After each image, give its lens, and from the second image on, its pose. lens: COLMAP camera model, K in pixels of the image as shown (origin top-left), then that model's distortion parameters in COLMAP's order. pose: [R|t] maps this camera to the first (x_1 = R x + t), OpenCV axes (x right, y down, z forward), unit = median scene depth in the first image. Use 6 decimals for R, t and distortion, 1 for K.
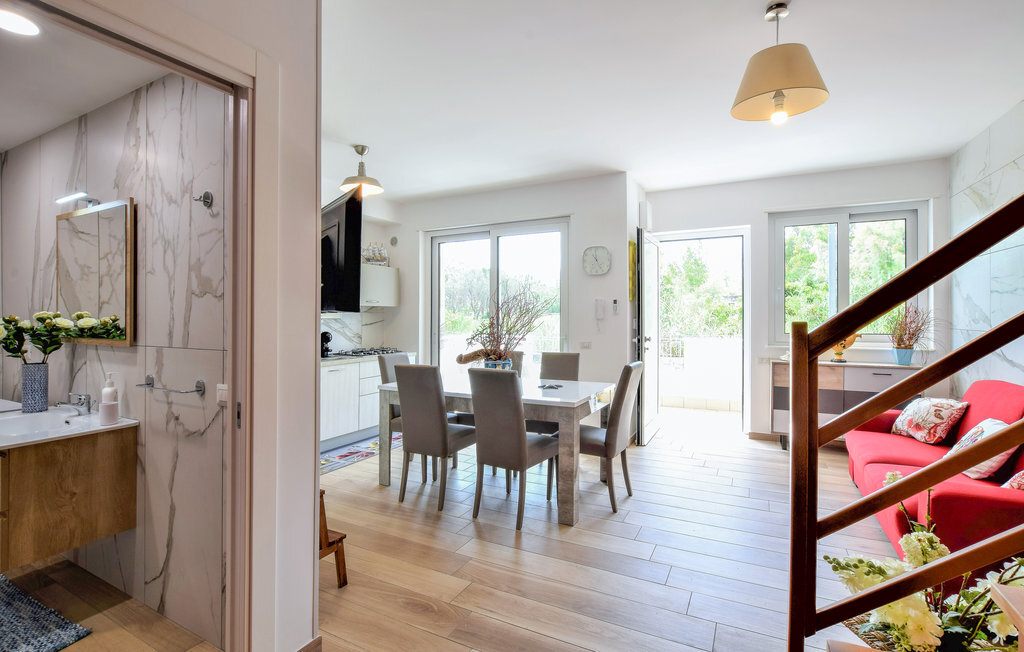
lens RADIAL K [[517.9, 0, 512.0], [0, 517.9, 326.0], [0, 0, 1]] dist [-0.002218, -0.000354]
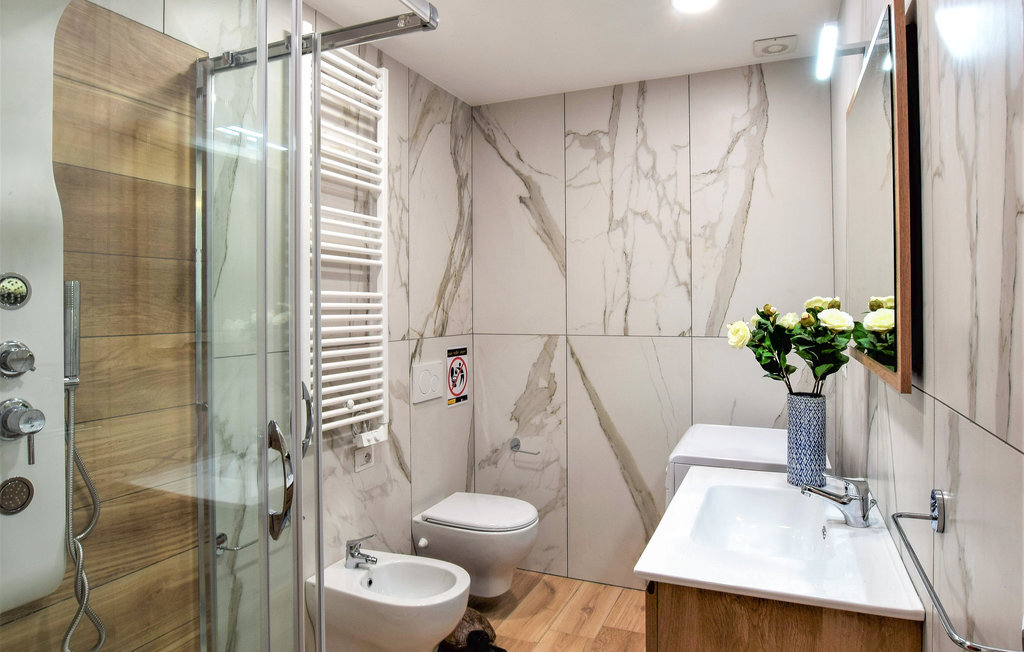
lens RADIAL K [[616.7, 0, 512.4], [0, 616.7, 301.1], [0, 0, 1]] dist [-0.001865, -0.000064]
pose [[0.105933, -0.010171, -0.994321, -0.320636], [0.001756, 0.999948, -0.010042, -0.018798], [0.994372, -0.000682, 0.105945, 0.644243]]
